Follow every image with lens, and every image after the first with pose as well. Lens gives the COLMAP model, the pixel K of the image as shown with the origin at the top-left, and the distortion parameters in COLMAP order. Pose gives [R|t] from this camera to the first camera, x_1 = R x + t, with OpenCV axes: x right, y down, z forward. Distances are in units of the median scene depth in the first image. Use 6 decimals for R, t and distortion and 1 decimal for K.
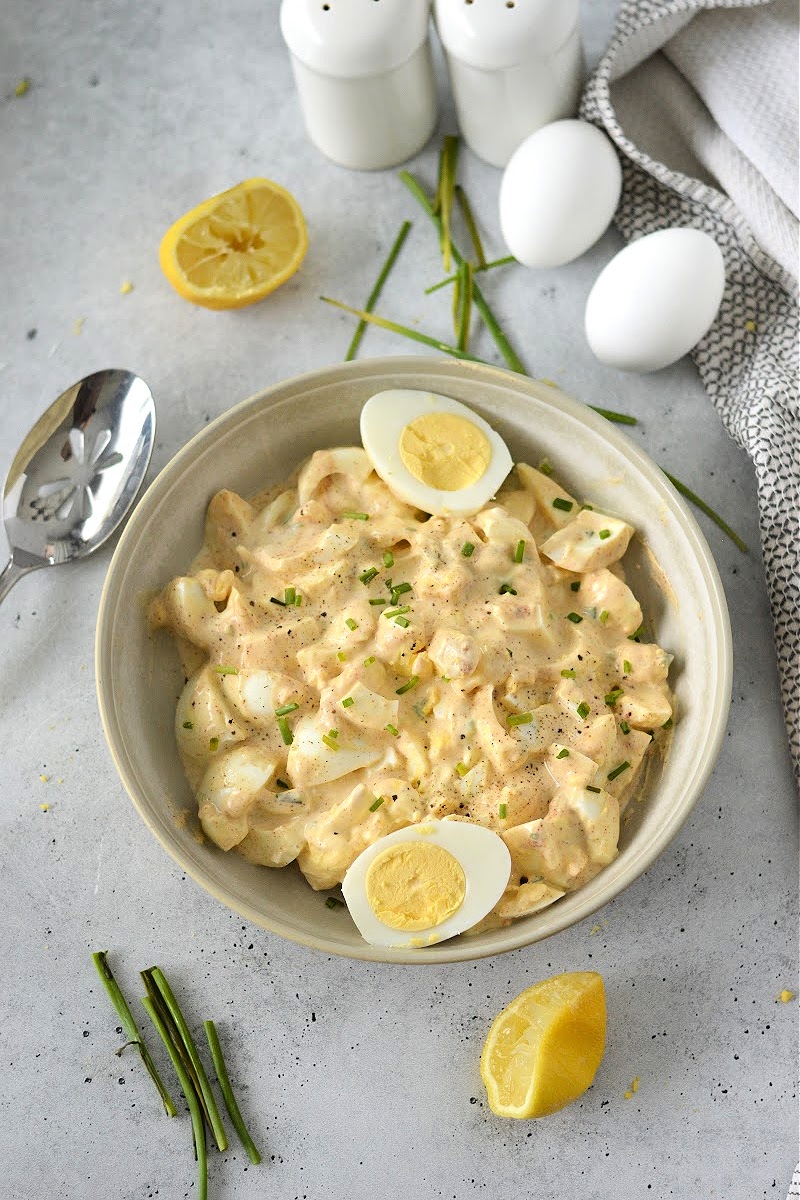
lens RADIAL K [[2725.8, 0, 400.0], [0, 2725.8, 600.0], [0, 0, 1]] dist [-0.069271, -0.096632]
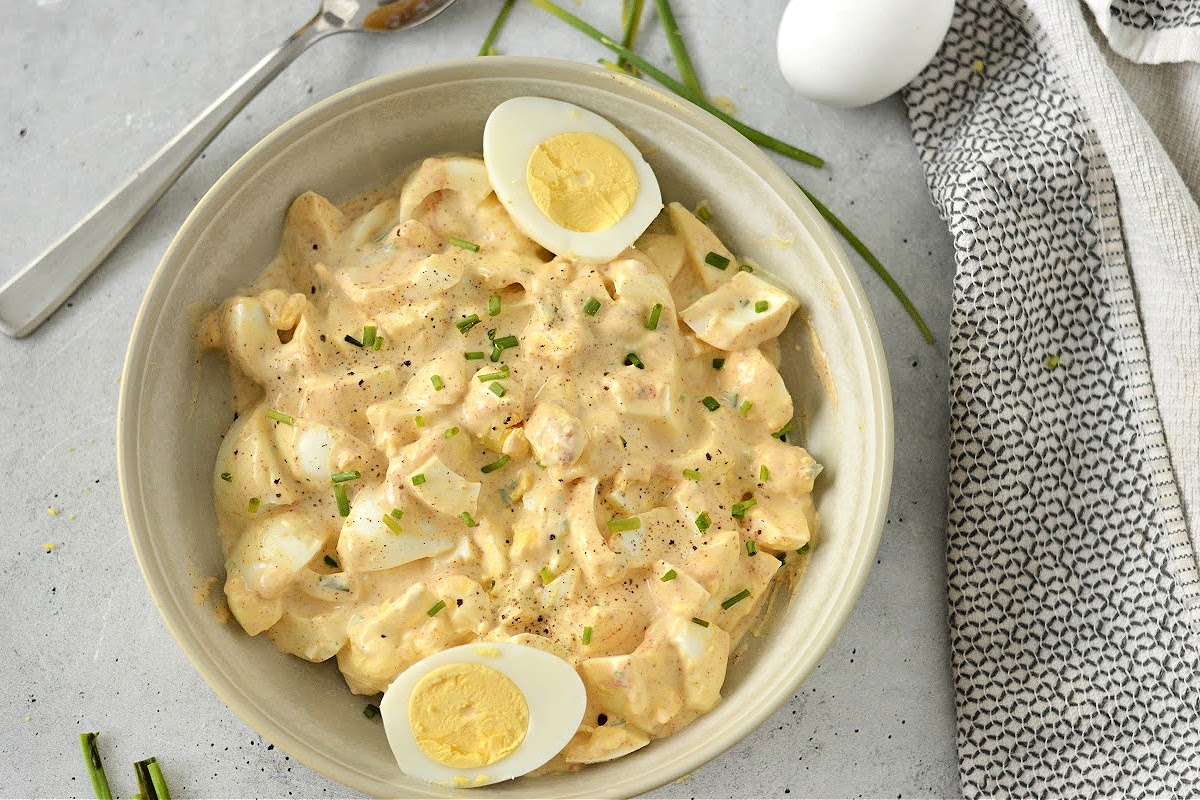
lens RADIAL K [[2725.8, 0, 600.0], [0, 2725.8, 400.0], [0, 0, 1]] dist [-0.069271, -0.096632]
pose [[0.991316, 0.131188, -0.009017, 0.038515], [-0.129249, 0.984699, 0.116885, -0.087365], [0.024213, -0.114704, 0.993105, 0.182078]]
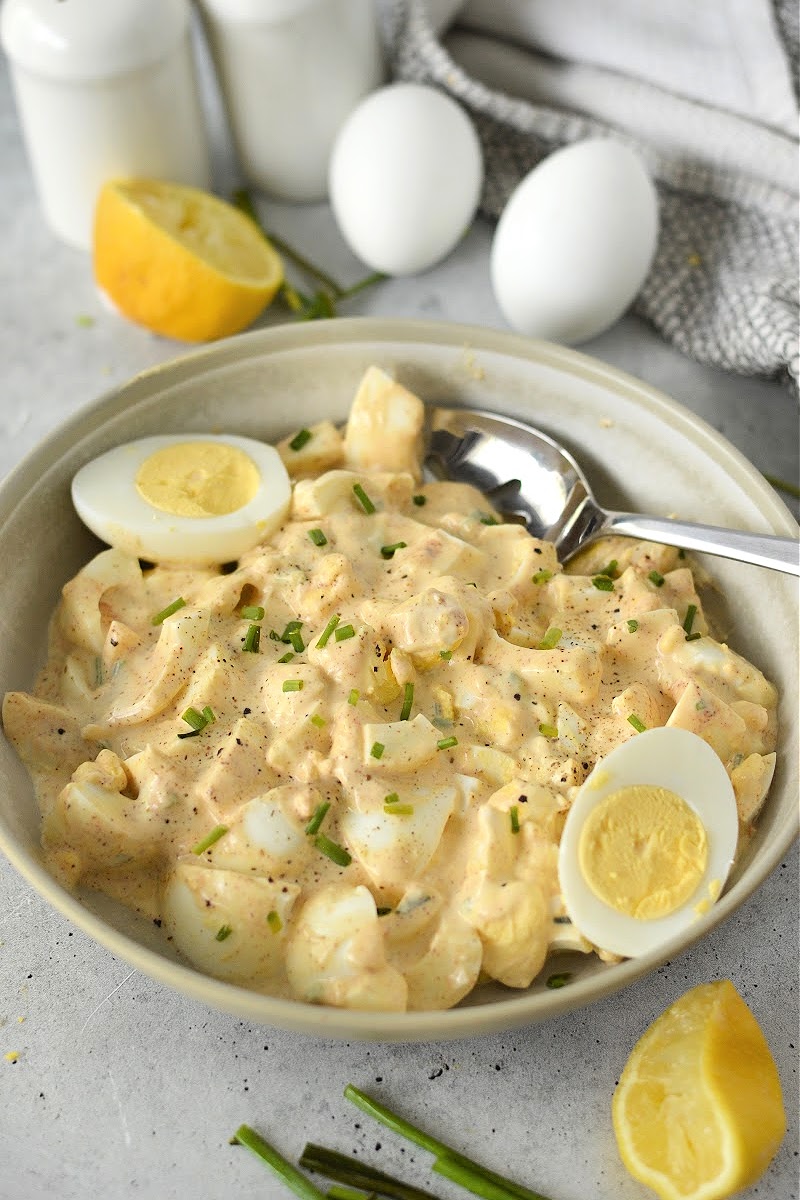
lens RADIAL K [[2725.8, 0, 400.0], [0, 2725.8, 600.0], [0, 0, 1]] dist [-0.069271, -0.096632]
pose [[0.687791, -0.567476, 0.452675, -0.299649], [0.680441, 0.721230, -0.129719, 0.101518], [-0.252871, 0.397238, 0.882190, 0.364360]]
